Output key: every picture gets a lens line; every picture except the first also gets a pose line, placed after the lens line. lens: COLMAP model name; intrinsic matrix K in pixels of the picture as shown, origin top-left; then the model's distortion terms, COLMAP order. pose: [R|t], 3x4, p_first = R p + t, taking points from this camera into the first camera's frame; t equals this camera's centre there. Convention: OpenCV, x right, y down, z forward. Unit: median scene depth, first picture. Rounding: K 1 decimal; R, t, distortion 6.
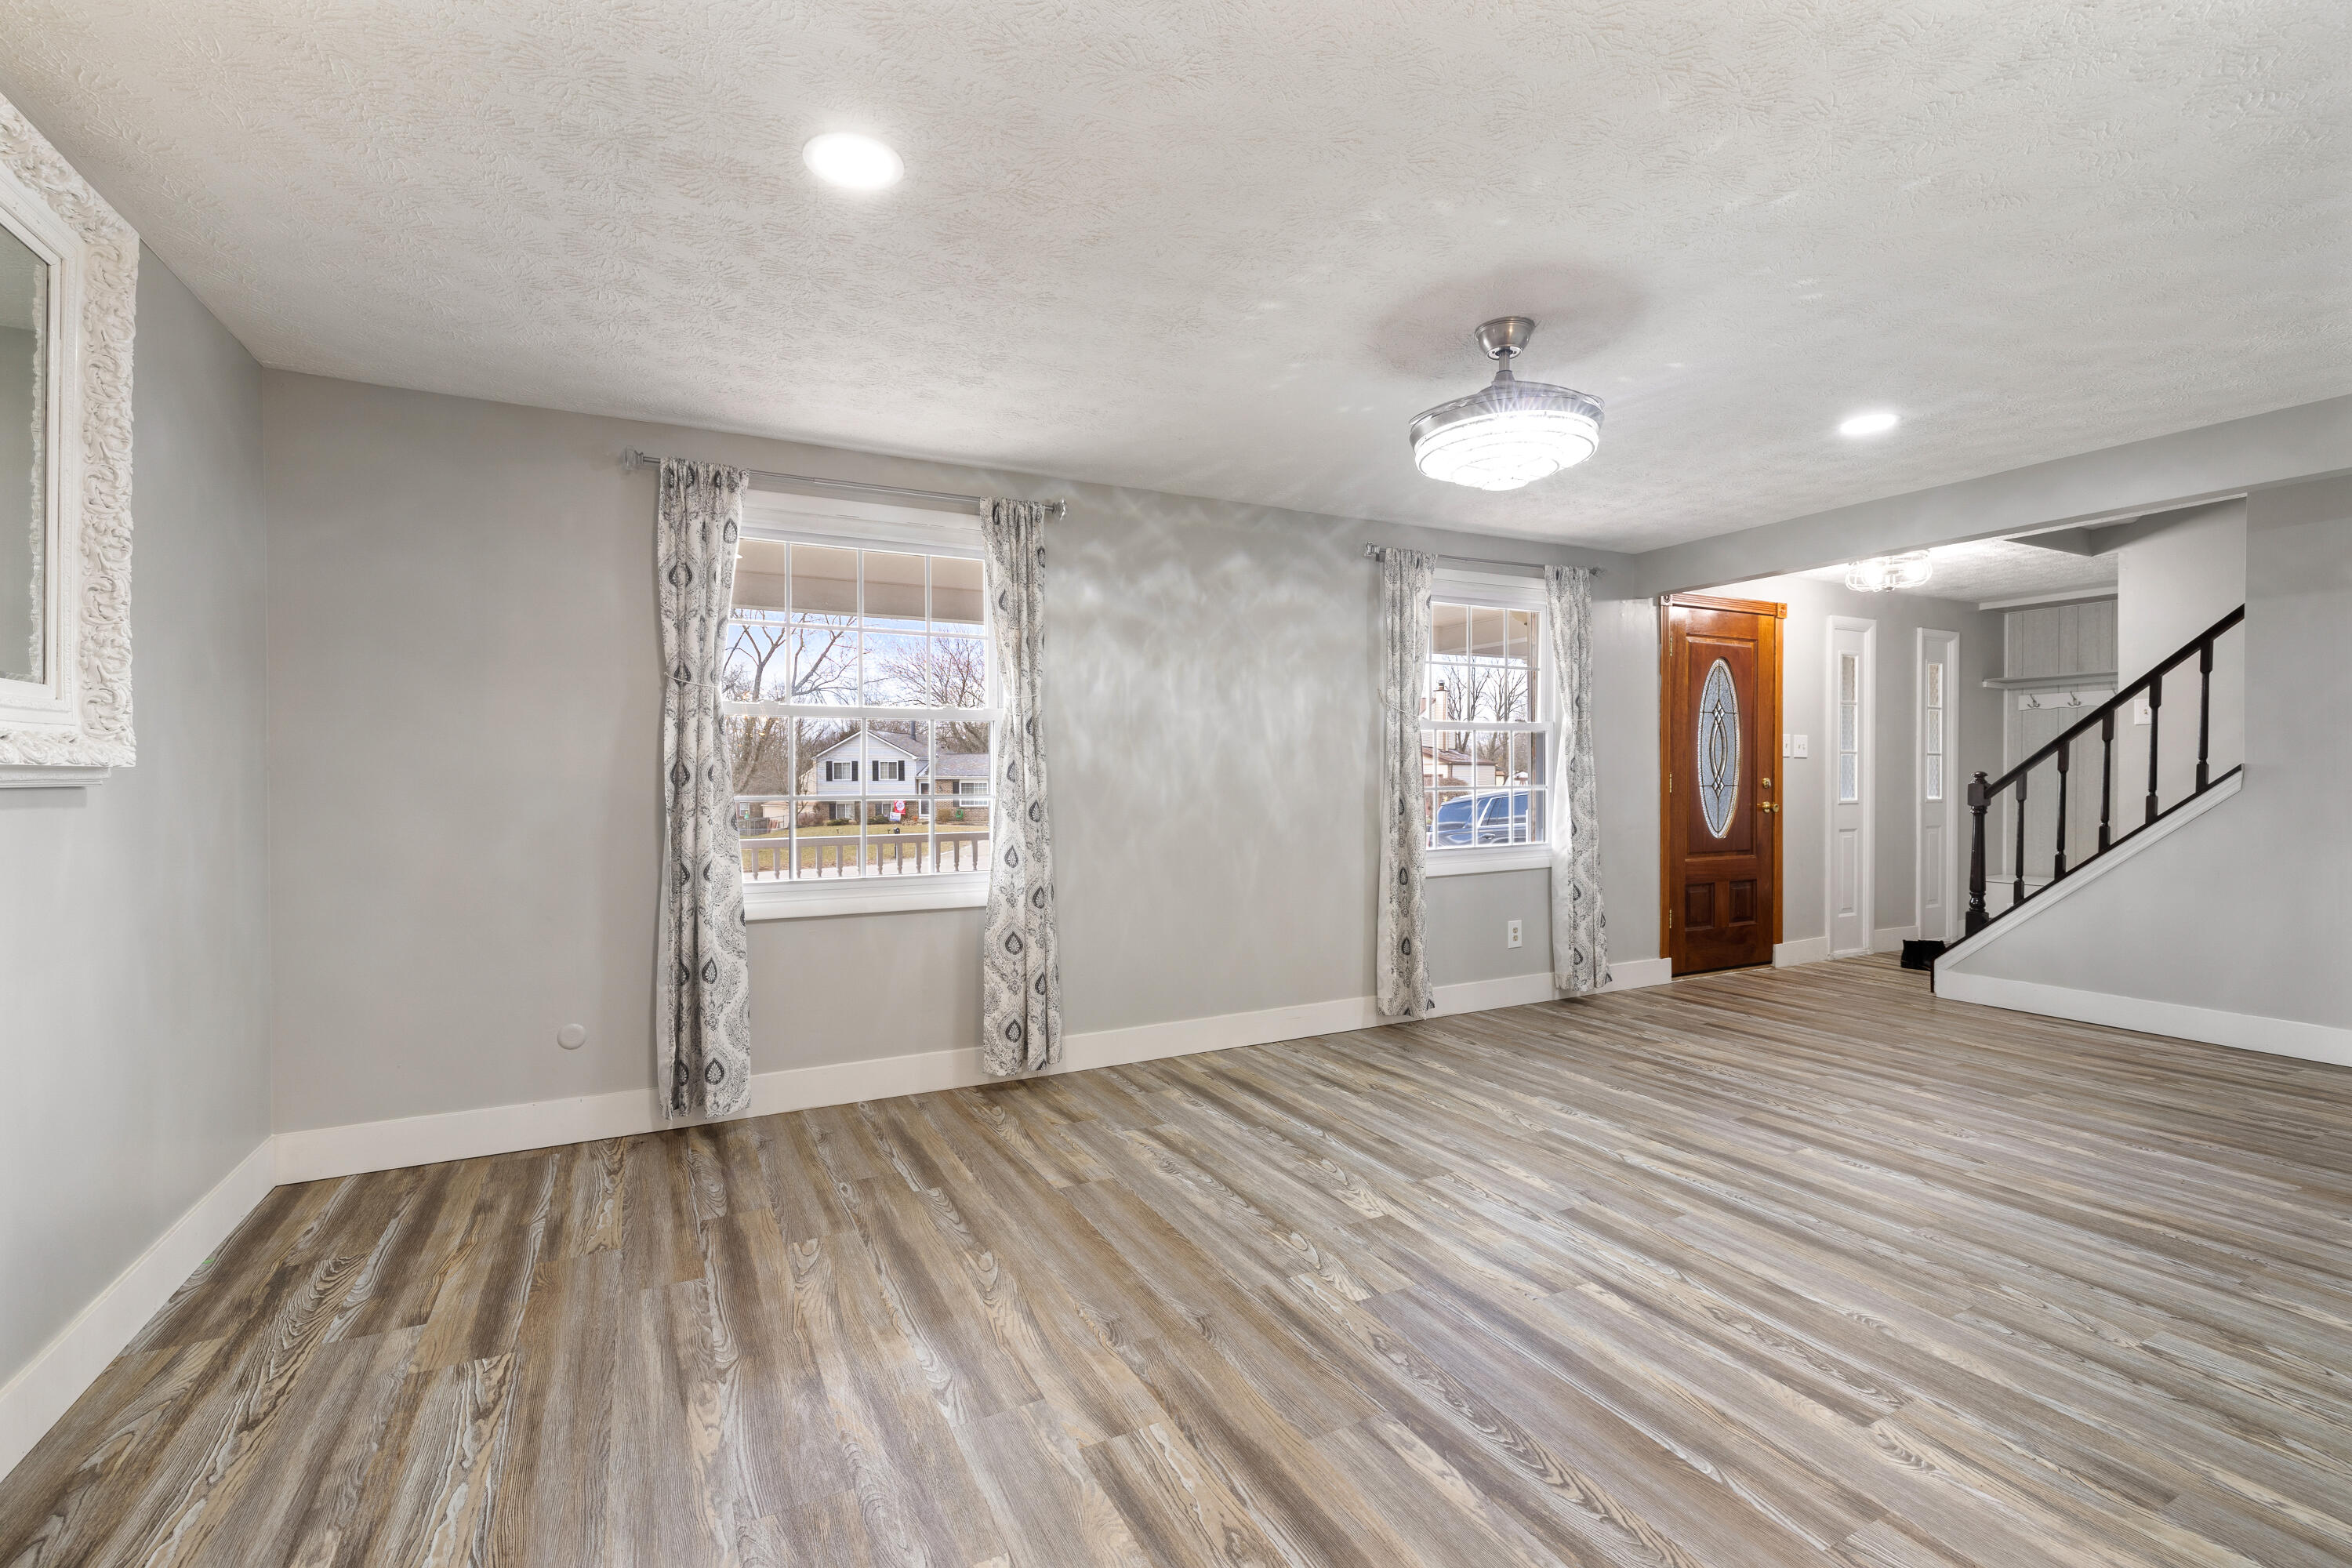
lens RADIAL K [[1016.3, 0, 1178.3], [0, 1016.3, 772.6], [0, 0, 1]] dist [0.000111, -0.000003]
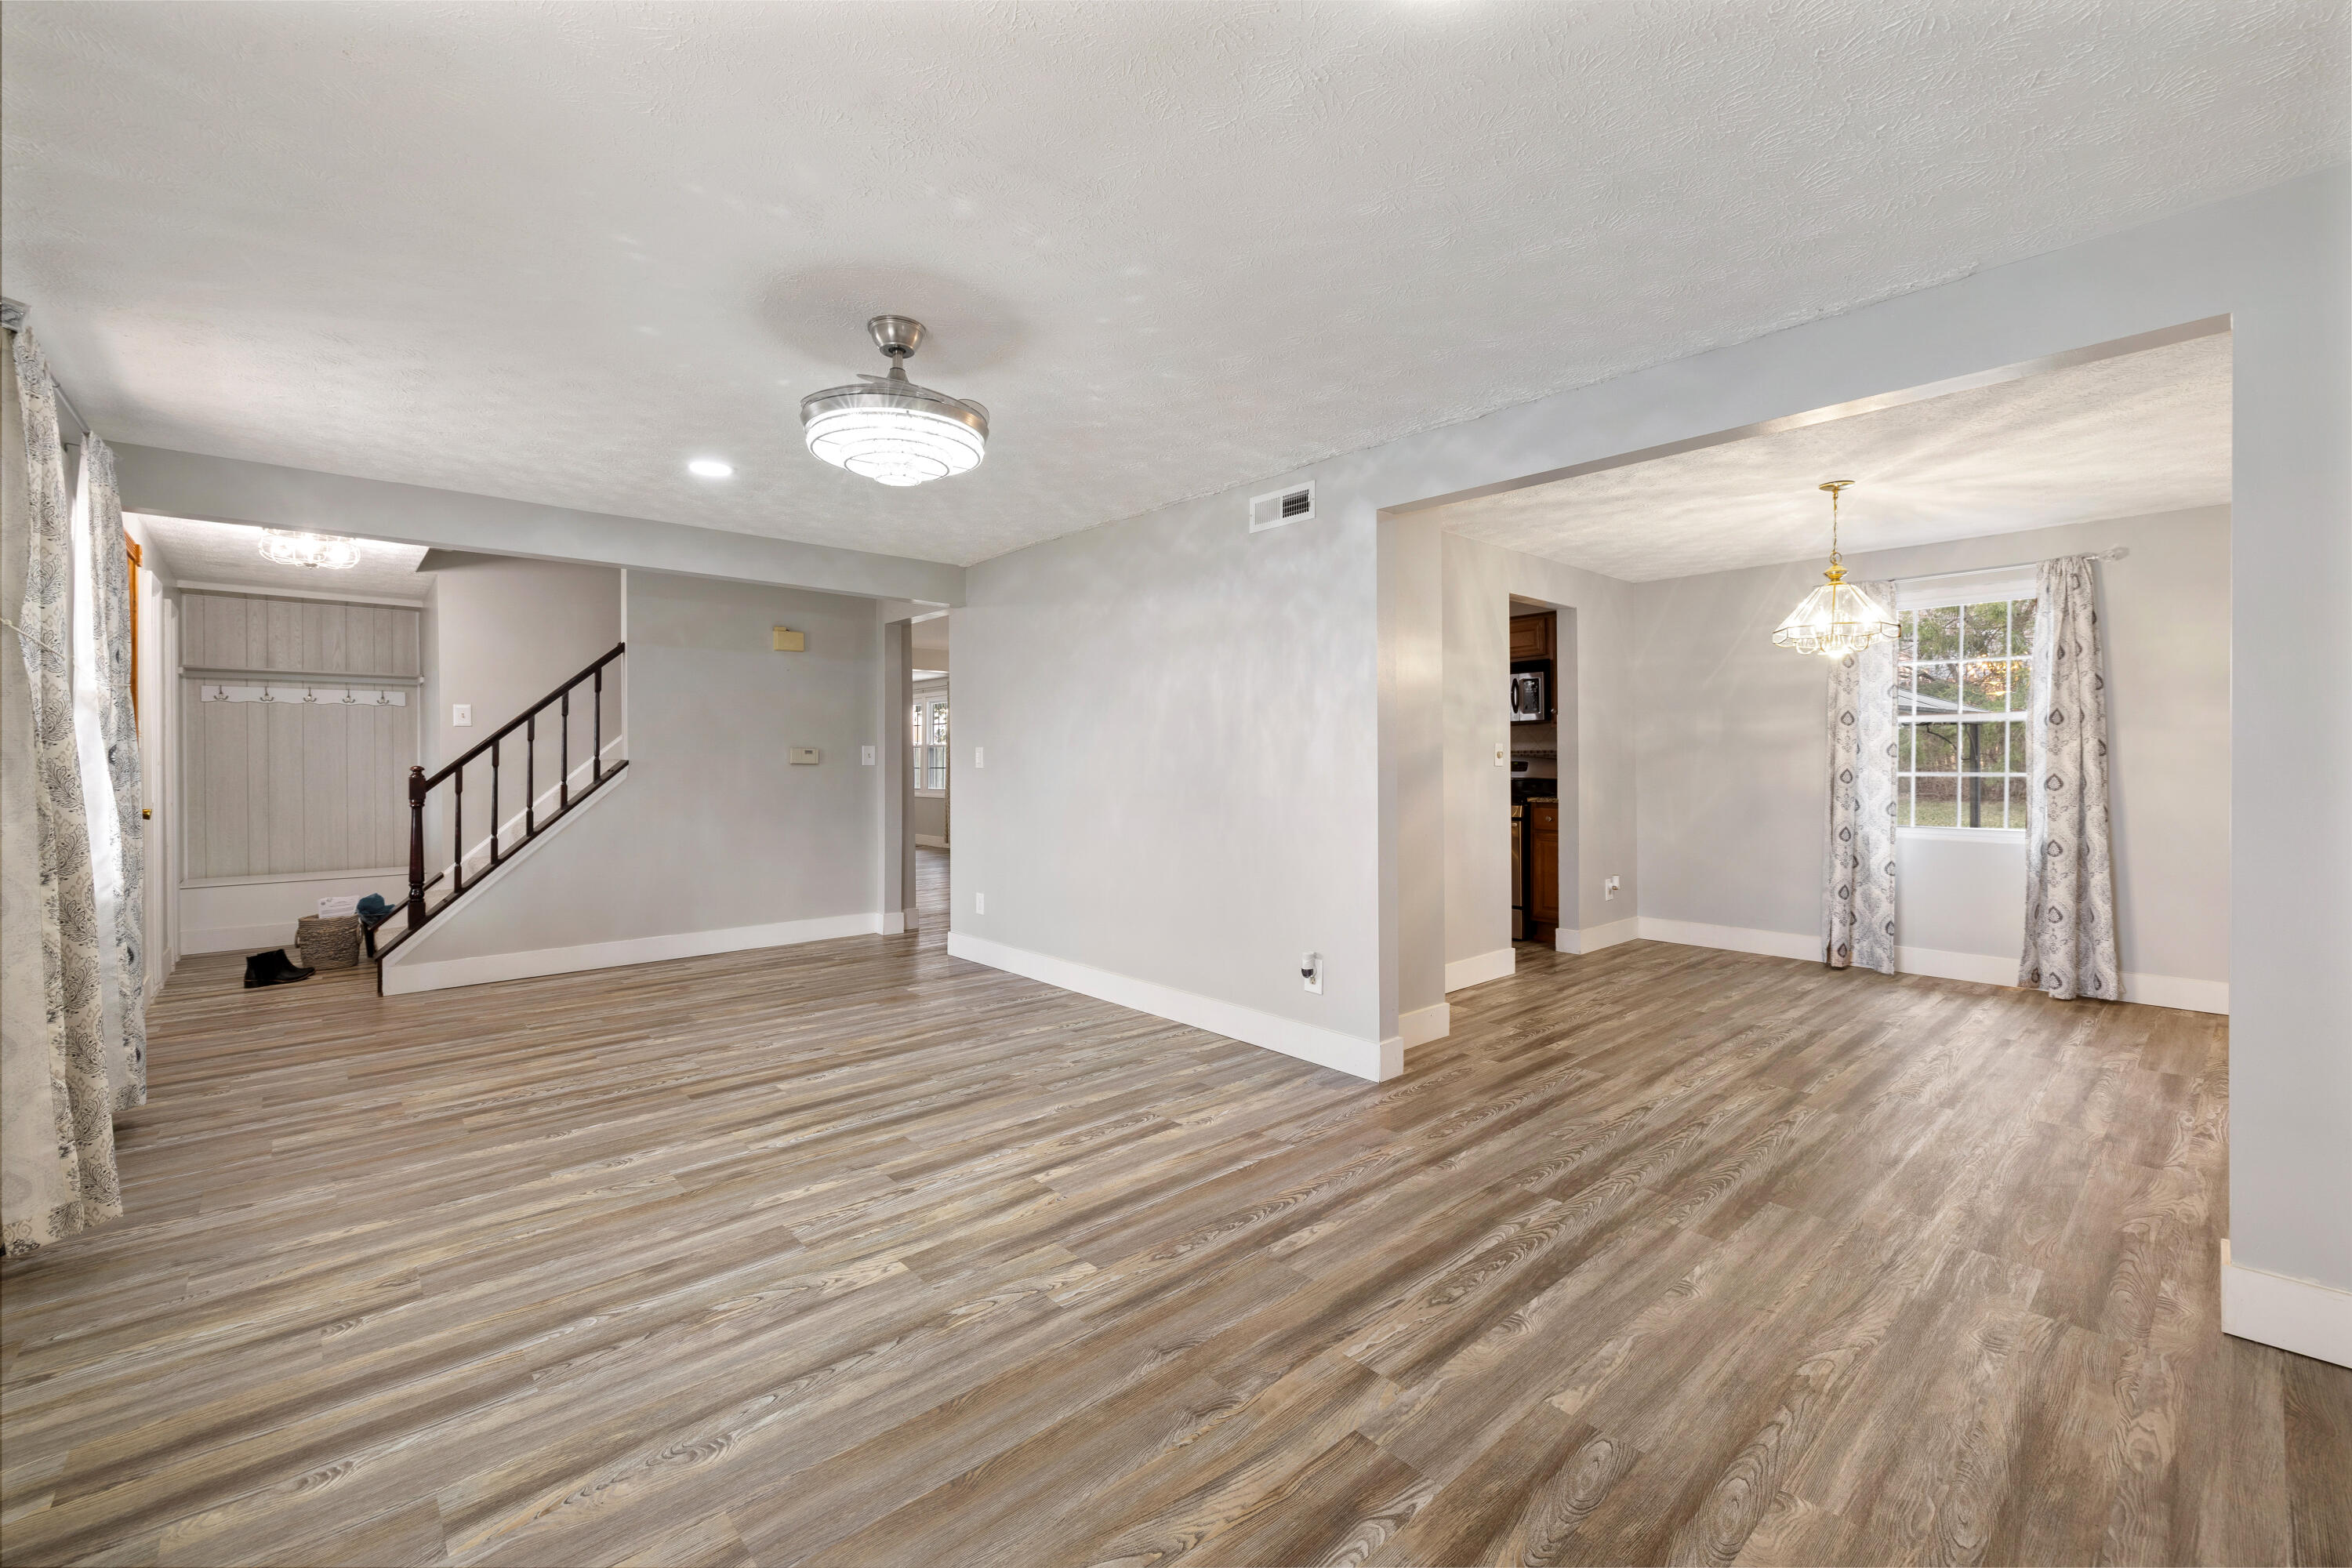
lens RADIAL K [[968.0, 0, 1167.5], [0, 968.0, 774.4], [0, 0, 1]] dist [0.000070, -0.000183]
pose [[-0.236657, -0.008204, 0.971559, -0.613735], [0.003534, 0.999950, 0.009304, 0.001883], [-0.971587, 0.005635, -0.236617, 0.886945]]
